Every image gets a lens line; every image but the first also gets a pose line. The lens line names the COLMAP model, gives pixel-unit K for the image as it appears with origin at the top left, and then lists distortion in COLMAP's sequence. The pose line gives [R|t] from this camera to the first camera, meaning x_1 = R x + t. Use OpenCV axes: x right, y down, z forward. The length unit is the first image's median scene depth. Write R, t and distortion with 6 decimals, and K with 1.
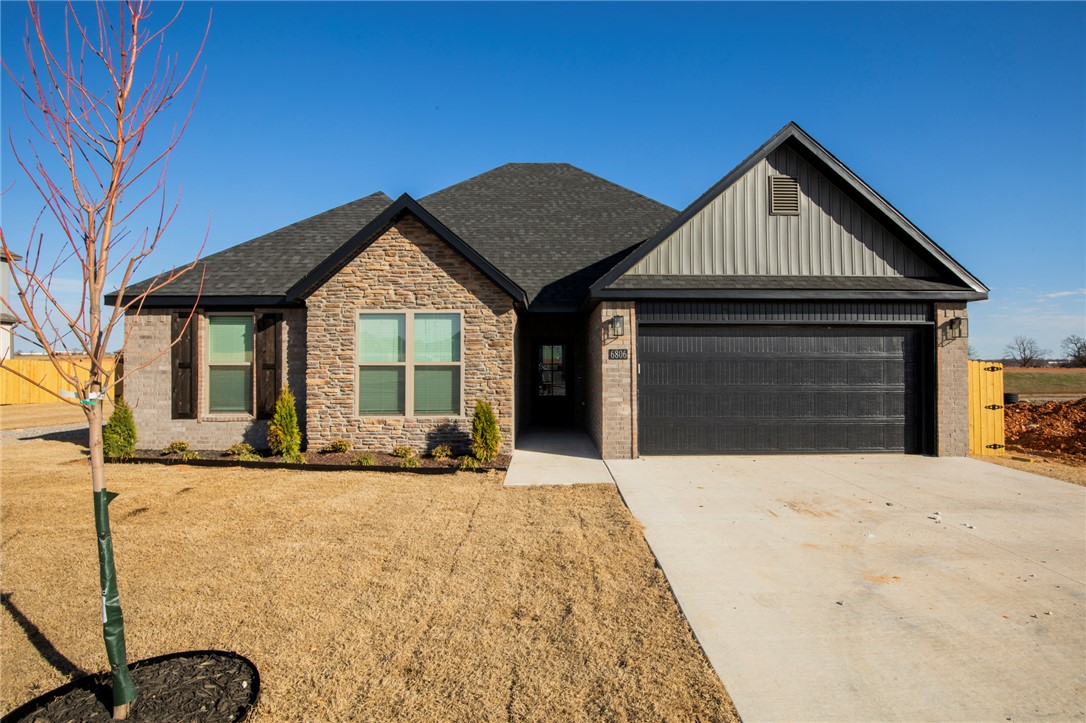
lens RADIAL K [[532.6, 0, 543.0], [0, 532.6, 364.2], [0, 0, 1]] dist [-0.024218, 0.001171]
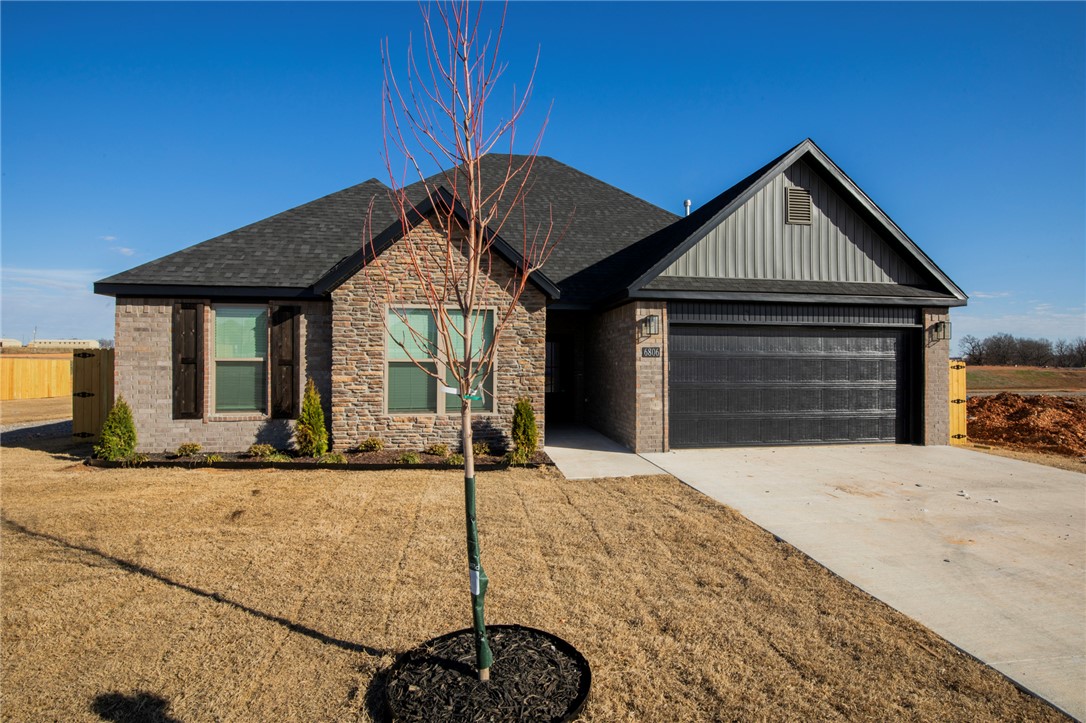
lens RADIAL K [[558.3, 0, 544.5], [0, 558.3, 364.5], [0, 0, 1]] dist [-0.020498, 0.002053]
pose [[0.989624, 0.003700, 0.143631, -0.218436], [-0.004910, 0.999955, 0.008076, -0.002284], [-0.143594, -0.008698, 0.989598, -0.050212]]
